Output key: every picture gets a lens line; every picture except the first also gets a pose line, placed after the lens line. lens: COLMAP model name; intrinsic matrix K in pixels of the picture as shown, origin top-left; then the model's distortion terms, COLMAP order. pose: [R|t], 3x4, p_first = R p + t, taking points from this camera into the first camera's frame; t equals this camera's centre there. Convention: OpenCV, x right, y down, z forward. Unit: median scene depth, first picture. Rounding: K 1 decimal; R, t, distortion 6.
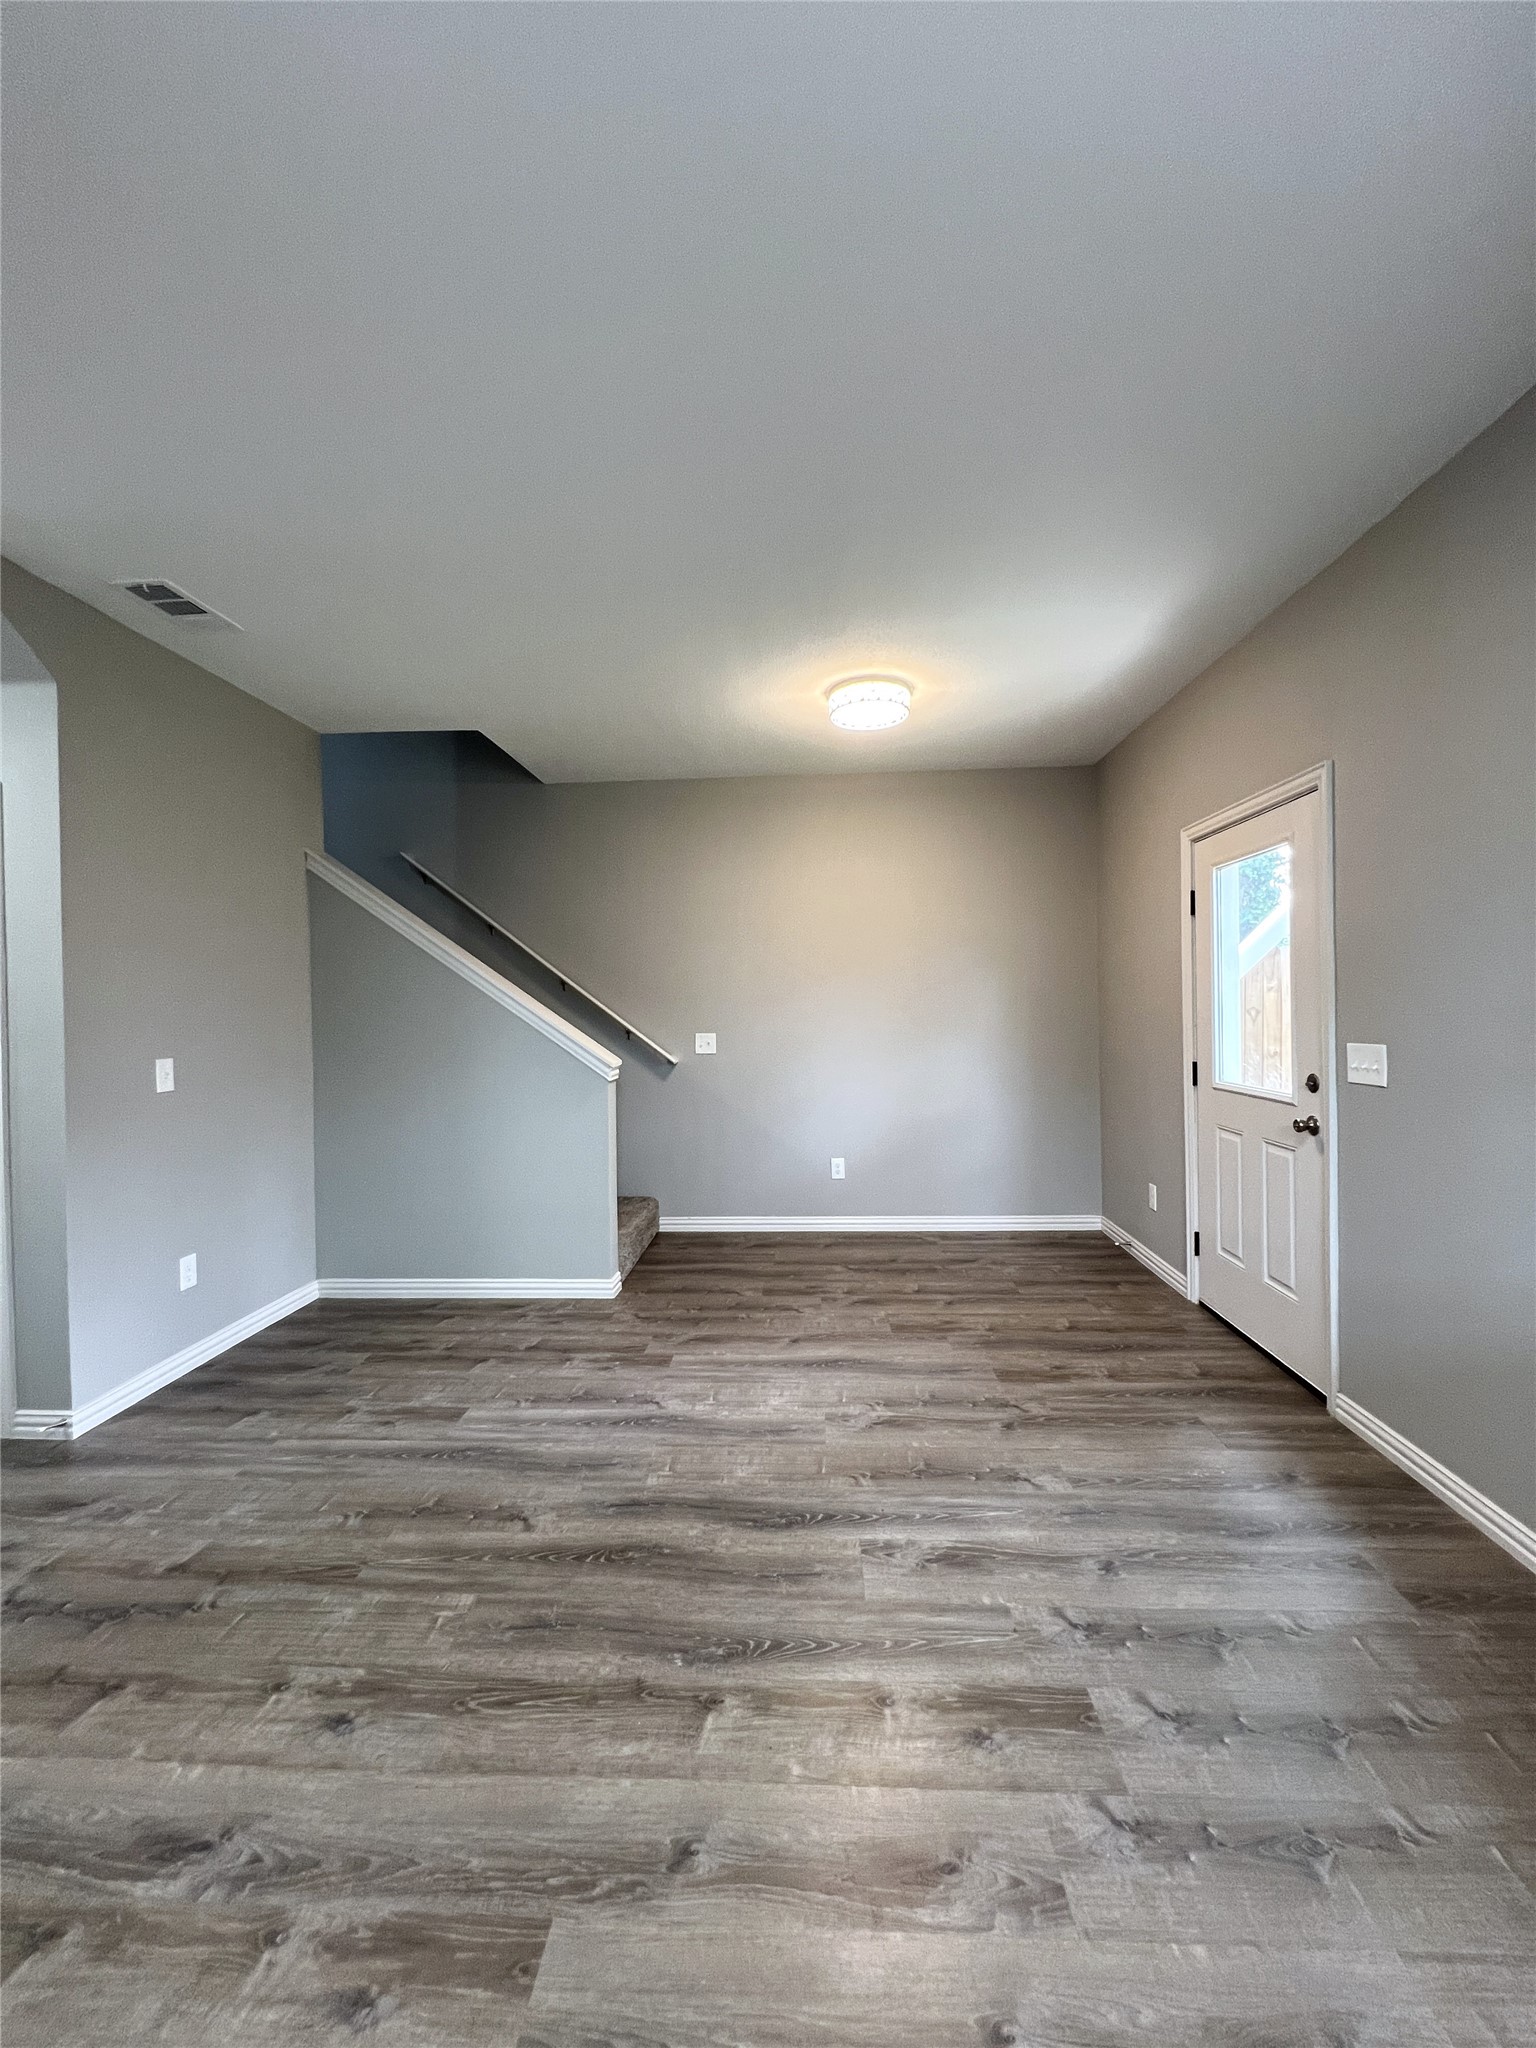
lens RADIAL K [[809.9, 0, 771.7], [0, 809.9, 1012.6], [0, 0, 1]] dist [-0.001059, -0.000652]
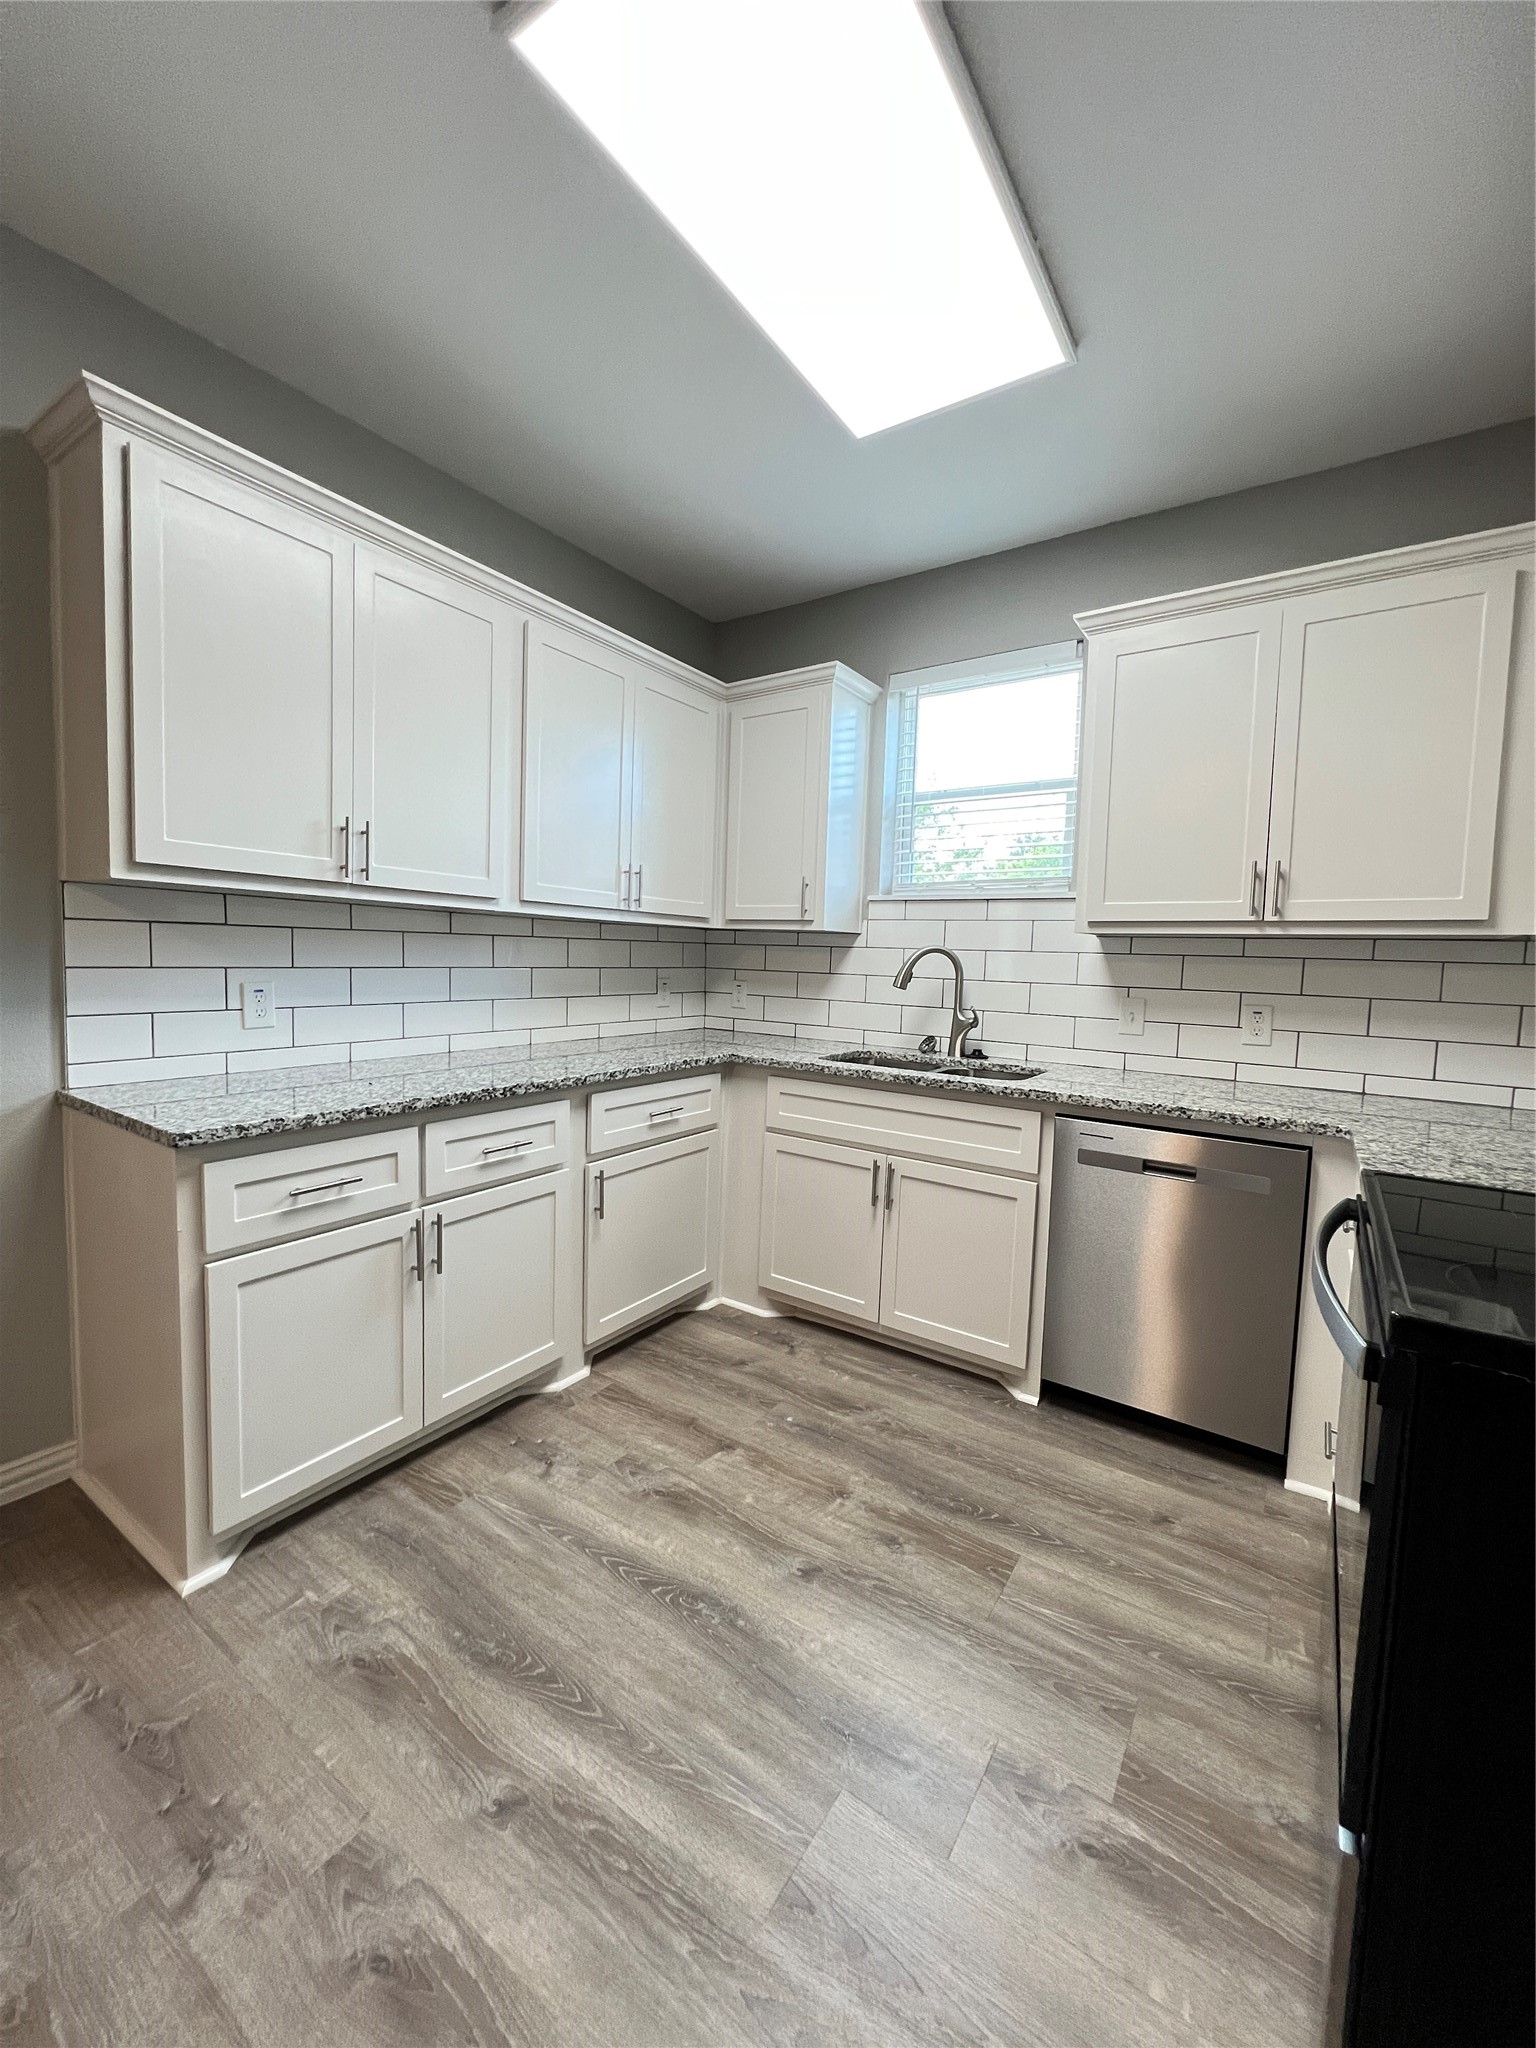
lens RADIAL K [[809.9, 0, 771.7], [0, 809.9, 1012.6], [0, 0, 1]] dist [-0.001059, -0.000652]
pose [[-0.855554, -0.047740, 0.515508, -0.216492], [-0.016757, 0.997771, 0.064592, 0.022978], [-0.517443, 0.046623, -0.854447, 0.642106]]
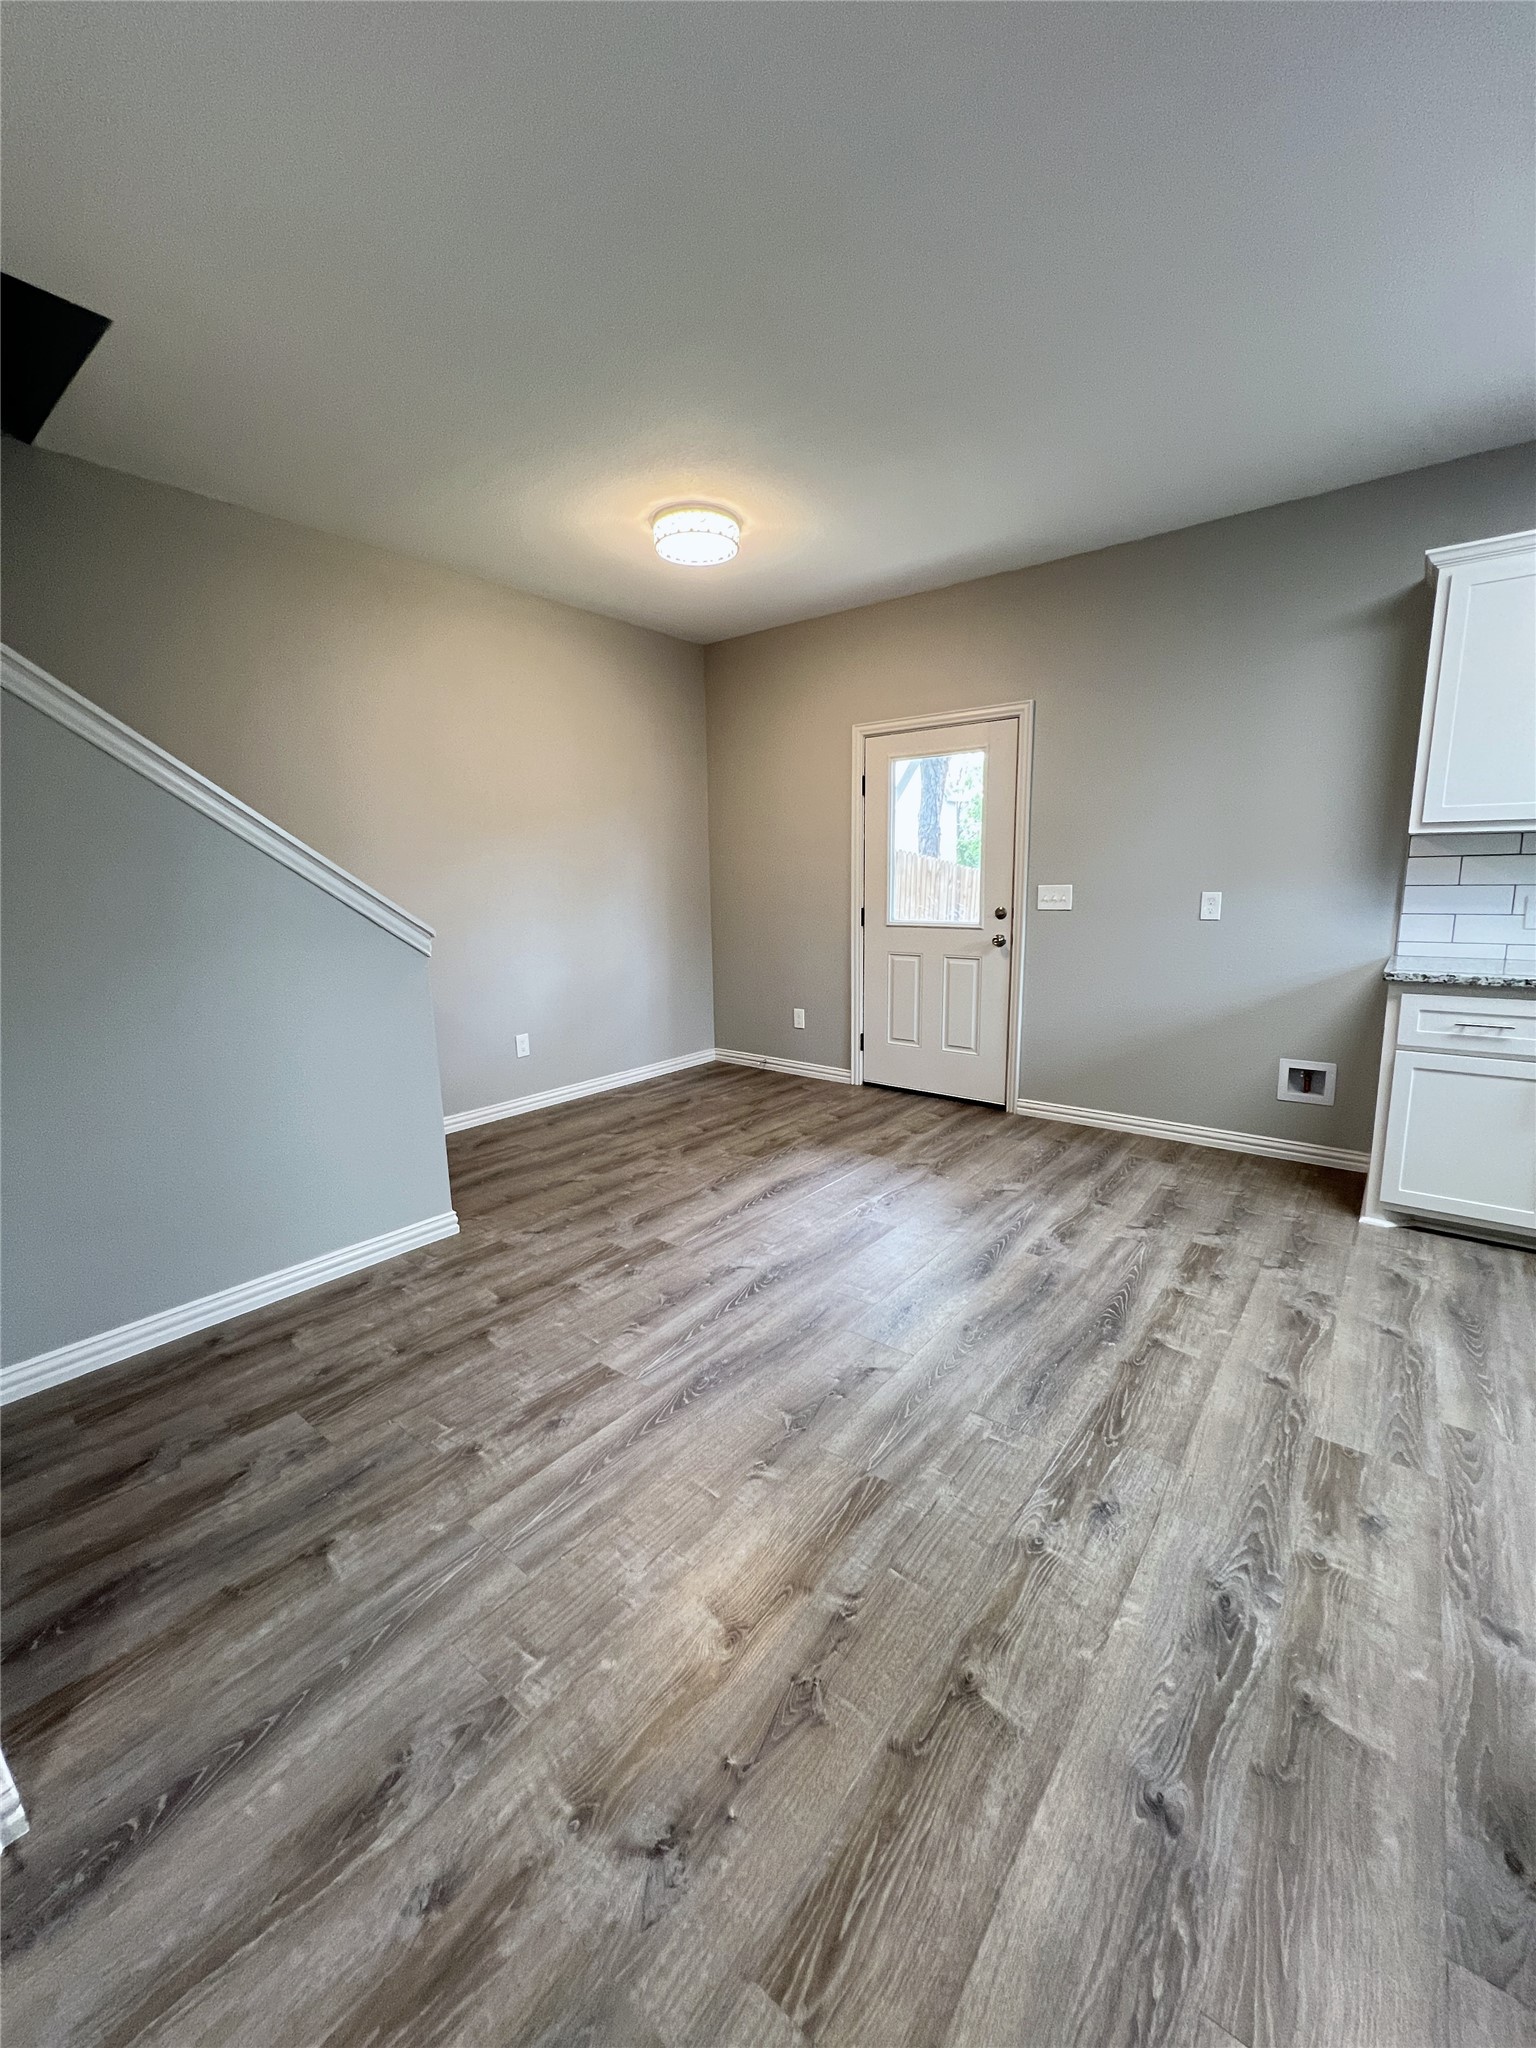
lens RADIAL K [[815.2, 0, 770.5], [0, 815.2, 1010.0], [0, 0, 1]] dist [-0.001696, -0.000336]
pose [[0.581468, -0.125095, 0.803894, -0.853918], [0.008416, 0.988980, 0.147808, 0.034682], [-0.813526, -0.079180, 0.576113, 0.429709]]
